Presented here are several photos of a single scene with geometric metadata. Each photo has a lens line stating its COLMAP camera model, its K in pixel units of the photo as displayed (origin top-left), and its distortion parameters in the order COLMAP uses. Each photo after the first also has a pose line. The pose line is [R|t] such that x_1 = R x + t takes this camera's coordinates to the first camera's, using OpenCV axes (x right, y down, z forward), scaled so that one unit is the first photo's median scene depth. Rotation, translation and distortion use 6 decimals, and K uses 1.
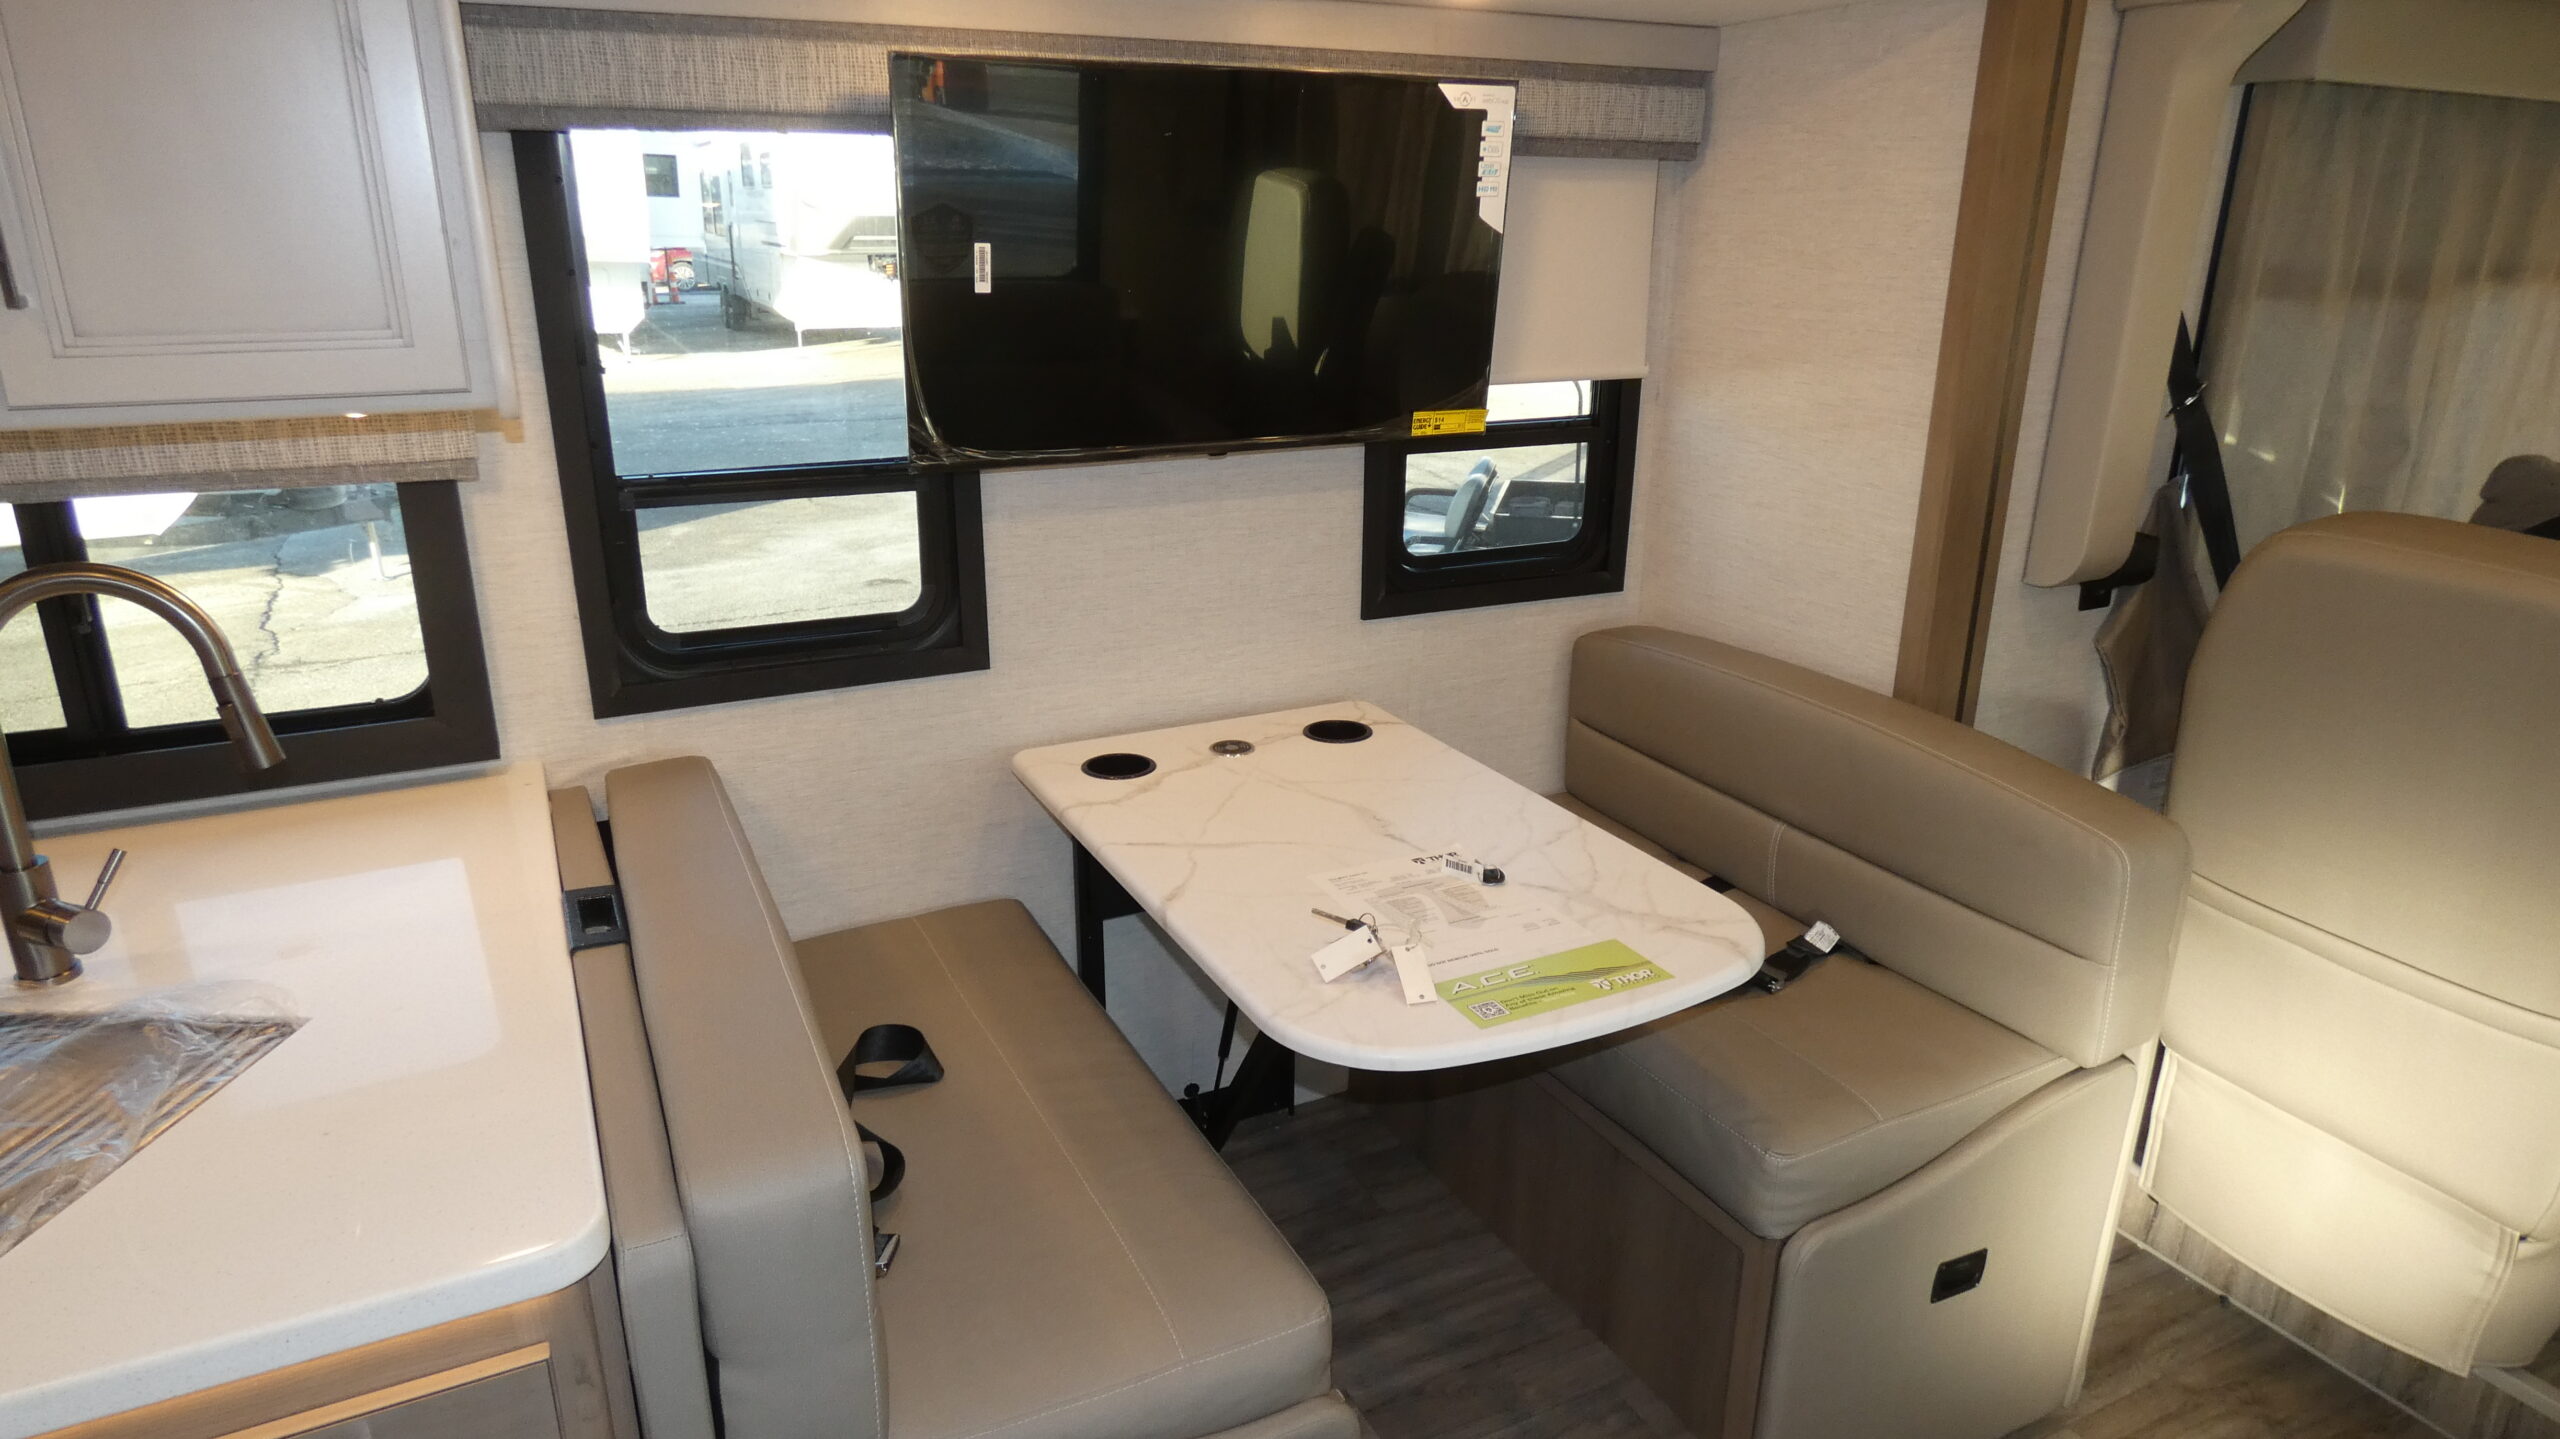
lens RADIAL K [[1519.8, 0, 1278.8], [0, 1519.8, 722.4], [0, 0, 1]] dist [-0.008613, 0.001926]
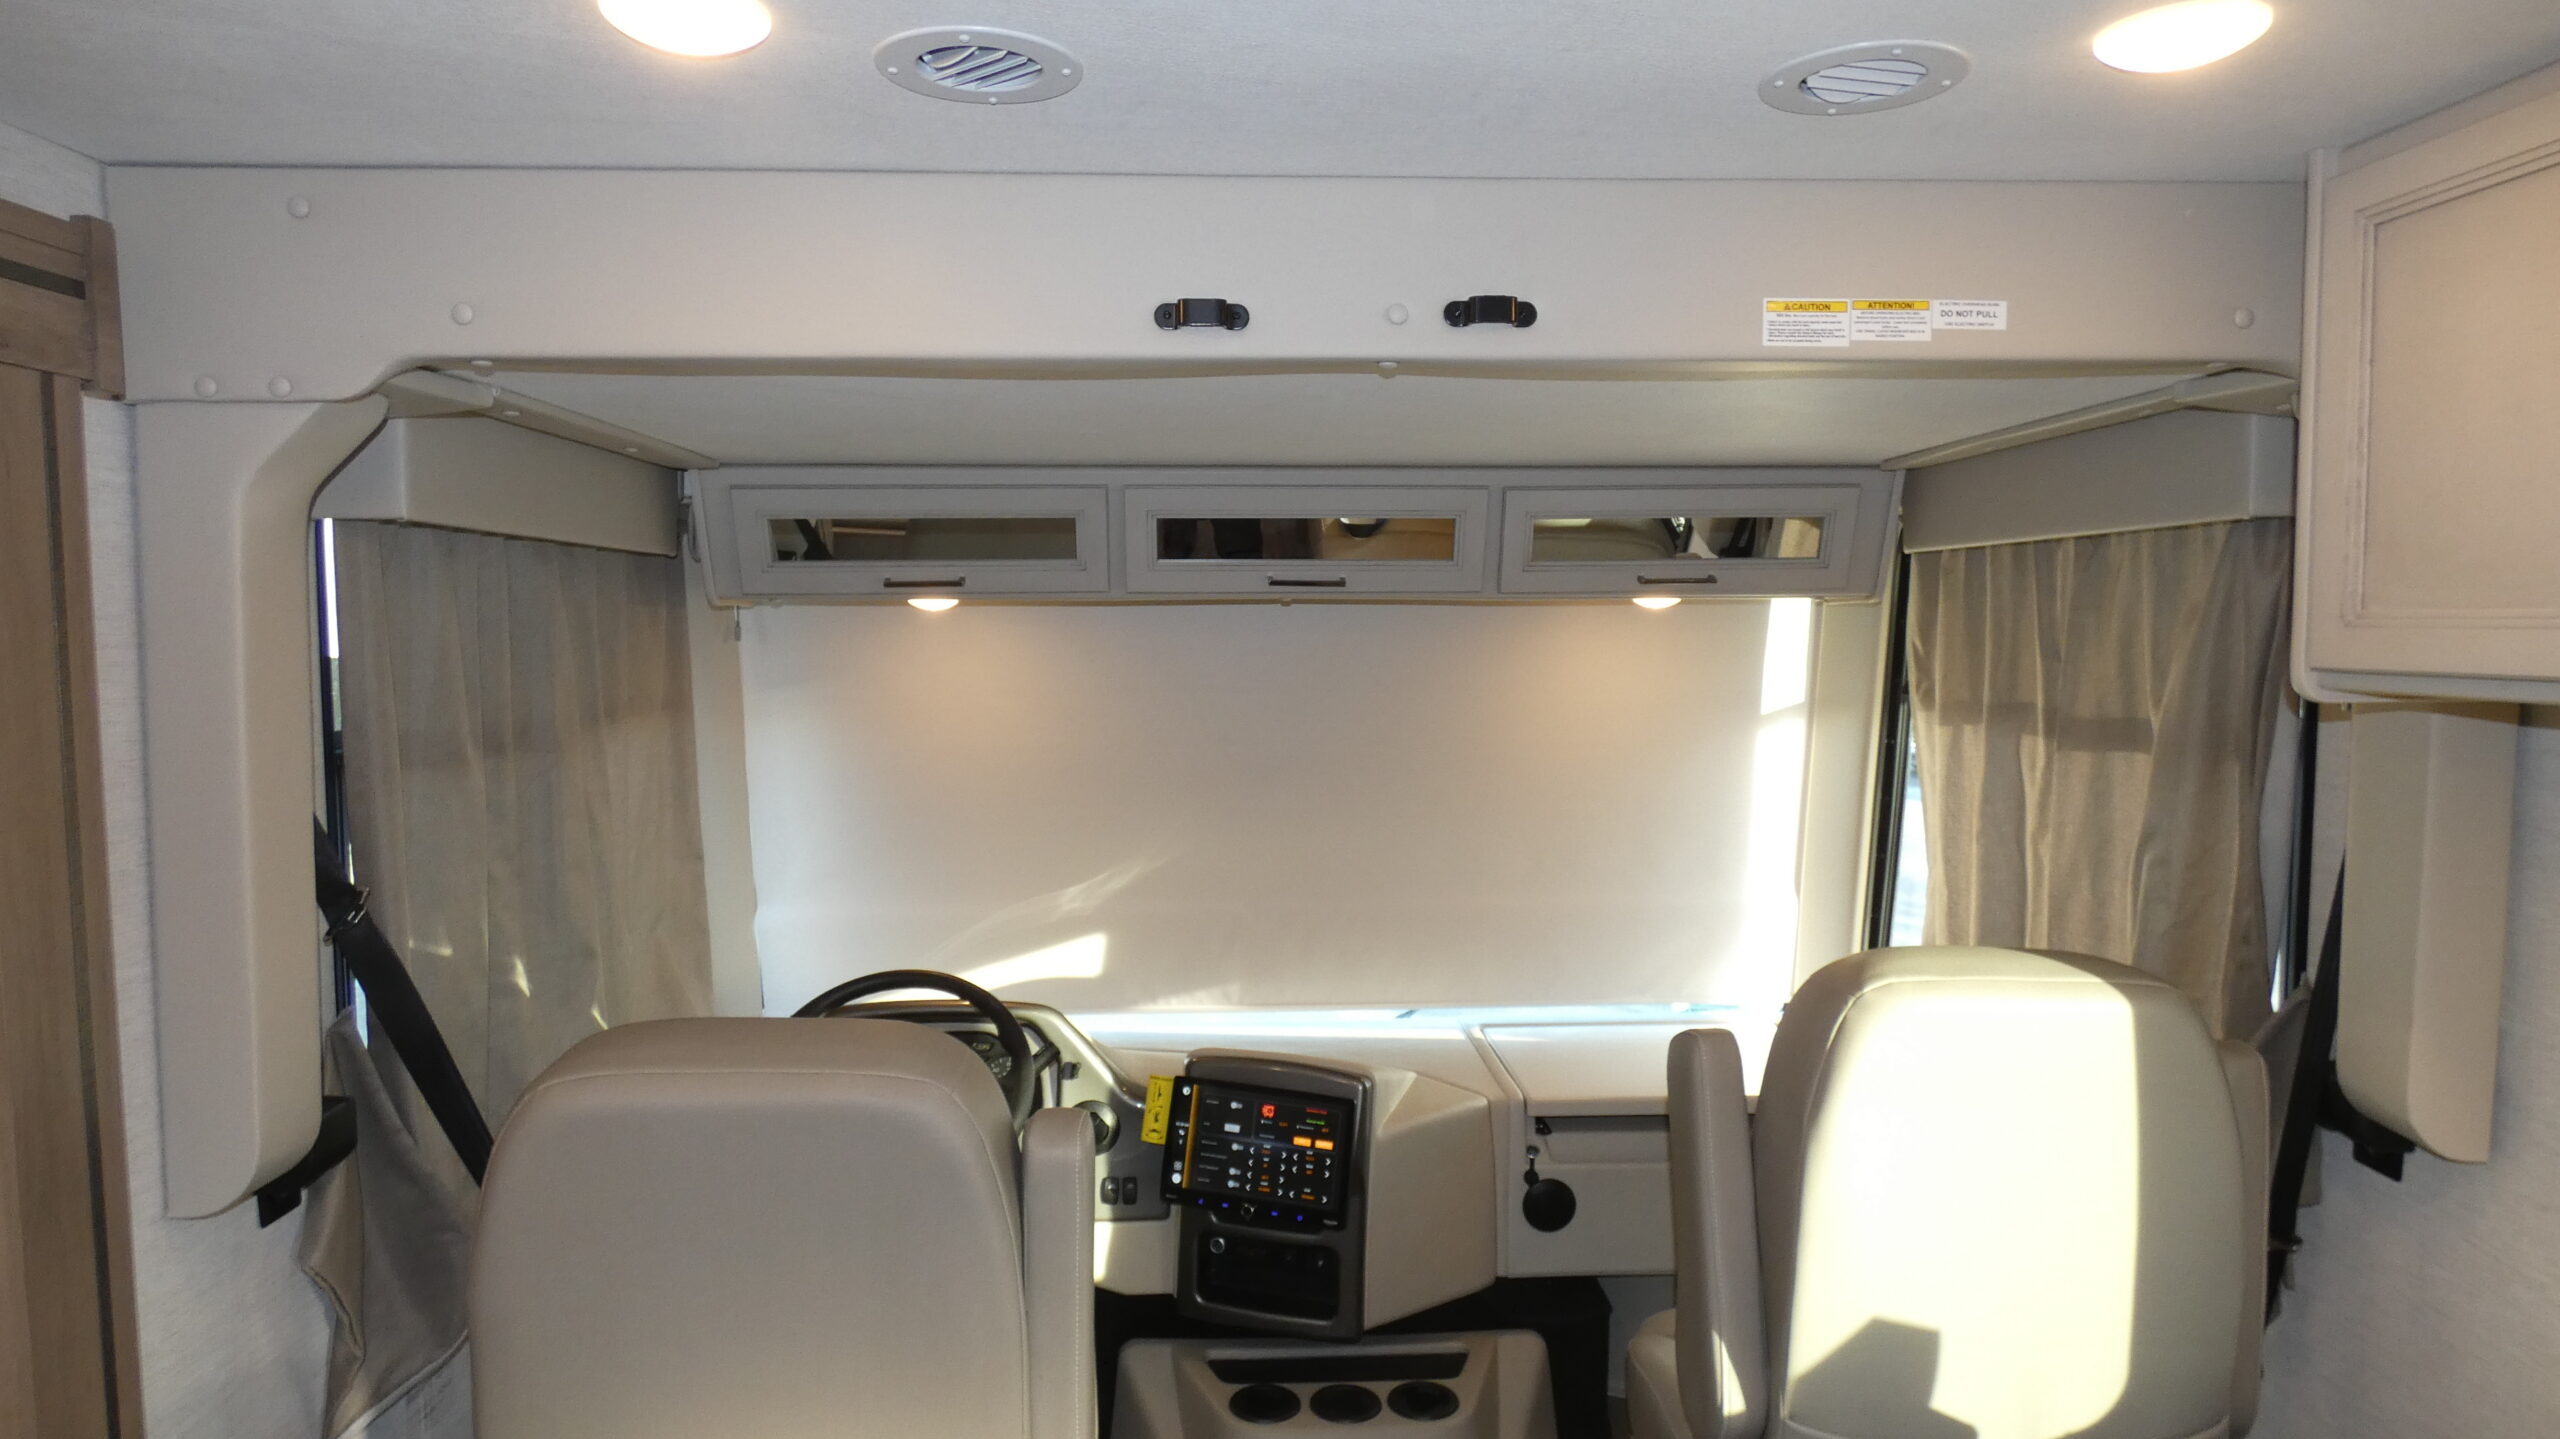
lens RADIAL K [[1519.8, 0, 1273.5], [0, 1519.8, 716.6], [0, 0, 1]] dist [-0.008613, 0.001926]
pose [[0.407046, -0.072146, 0.910554, 0.126077], [0.300724, 0.951884, -0.059012, -0.137851], [-0.862484, 0.297846, 0.409156, 0.301577]]
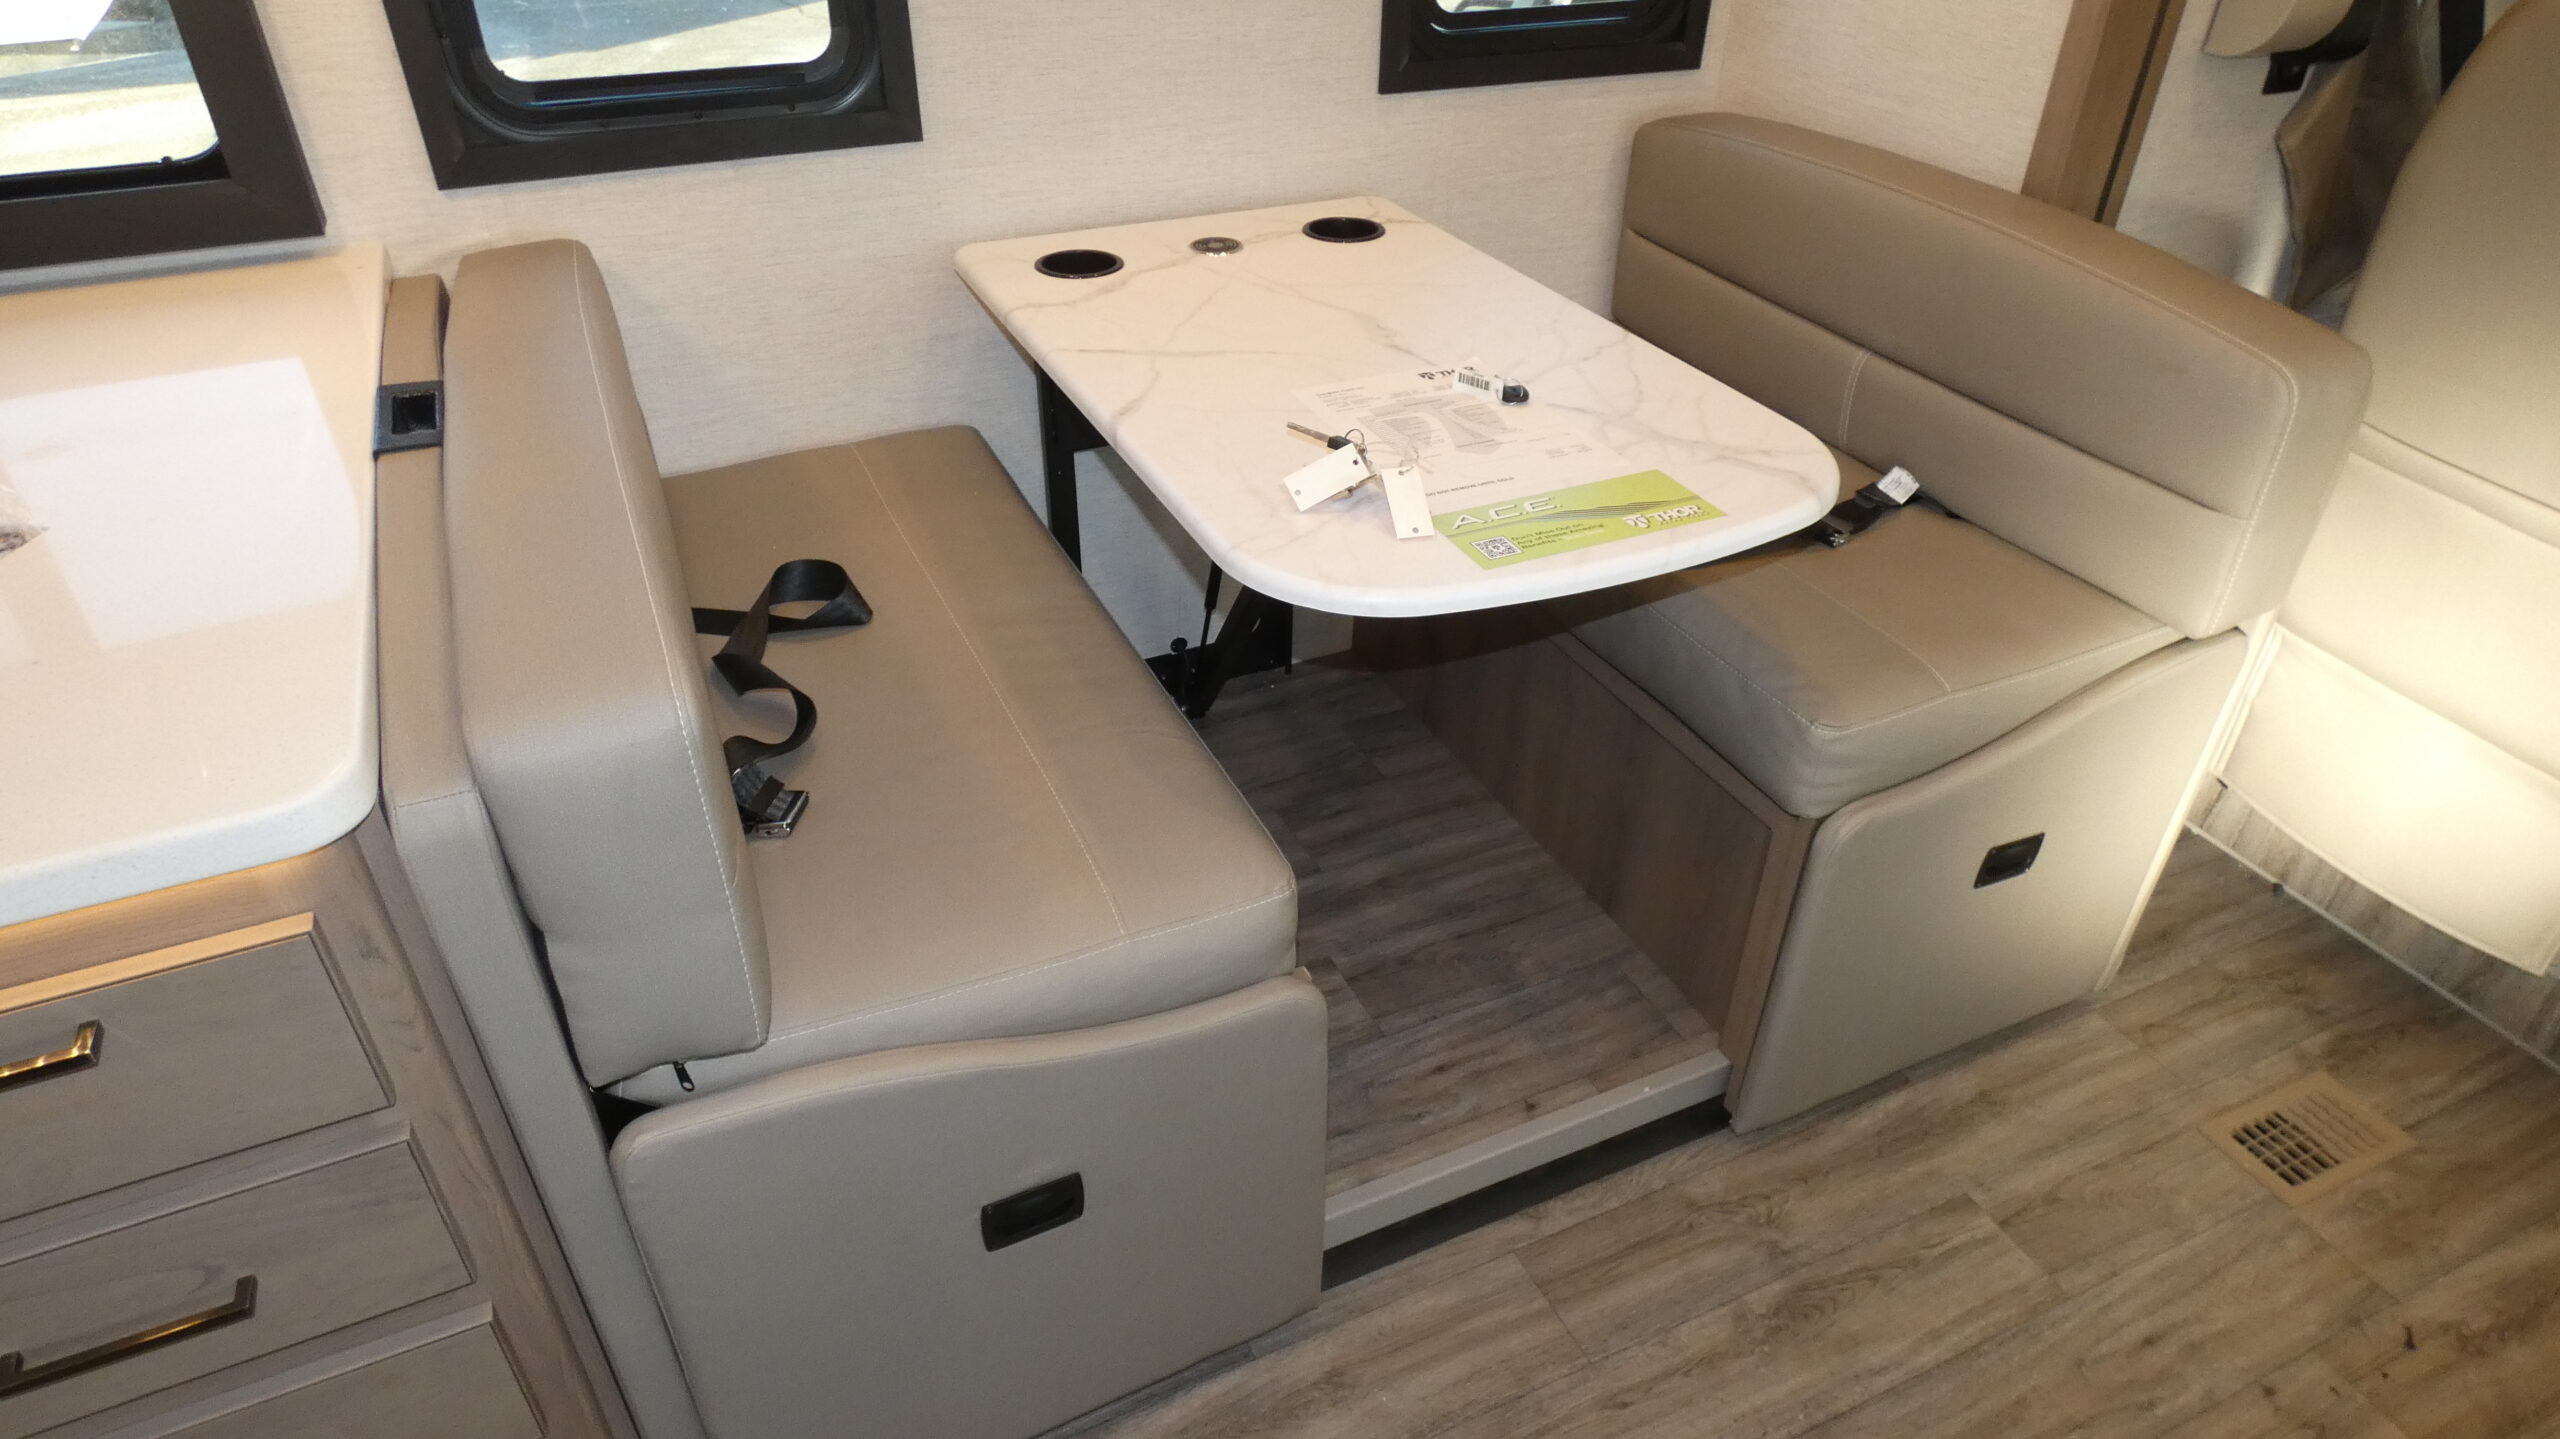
lens RADIAL K [[1519.8, 0, 1276.1], [0, 1519.8, 721.8], [0, 0, 1]] dist [-0.008613, 0.001926]
pose [[0.999509, 0.021767, -0.022549, 0.029425], [-0.014692, 0.960933, 0.276390, 0.040171], [0.027685, -0.275923, 0.960781, 0.134772]]
